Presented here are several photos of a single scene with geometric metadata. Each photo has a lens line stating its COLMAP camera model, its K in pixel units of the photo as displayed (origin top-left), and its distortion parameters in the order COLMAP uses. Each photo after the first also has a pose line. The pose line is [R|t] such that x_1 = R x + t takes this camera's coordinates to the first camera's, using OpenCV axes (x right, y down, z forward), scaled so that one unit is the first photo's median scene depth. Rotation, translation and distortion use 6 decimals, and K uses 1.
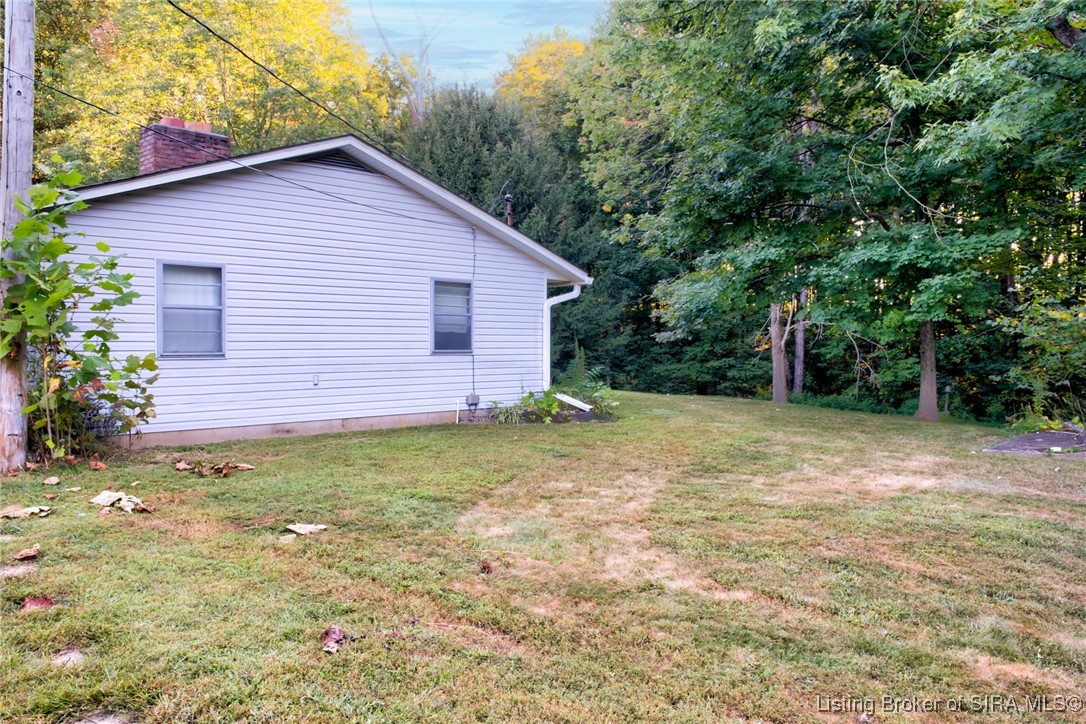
lens RADIAL K [[878.2, 0, 543.0], [0, 878.2, 362.0], [0, 0, 1]] dist [-0.077146, 0.092851]
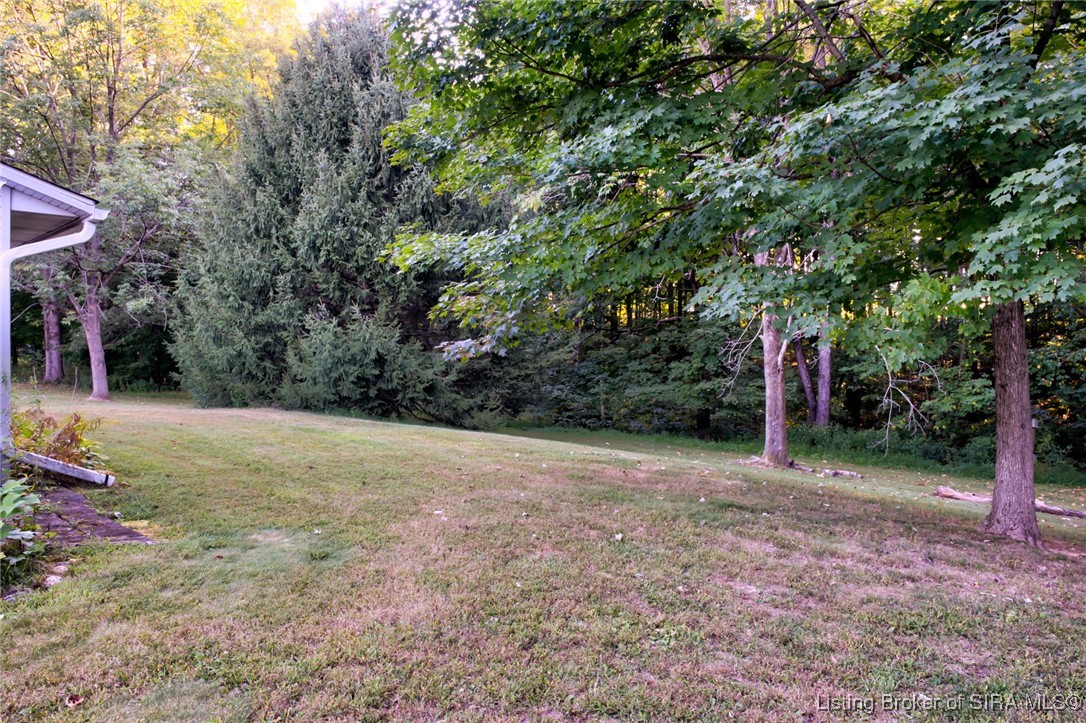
lens RADIAL K [[878.2, 0, 543.0], [0, 878.2, 361.5], [0, 0, 1]] dist [-0.077146, 0.092851]
pose [[0.997627, 0.004105, -0.068725, 0.116775], [-0.005037, 0.999898, -0.013398, -0.008168], [0.068663, 0.013712, 0.997546, 0.270732]]
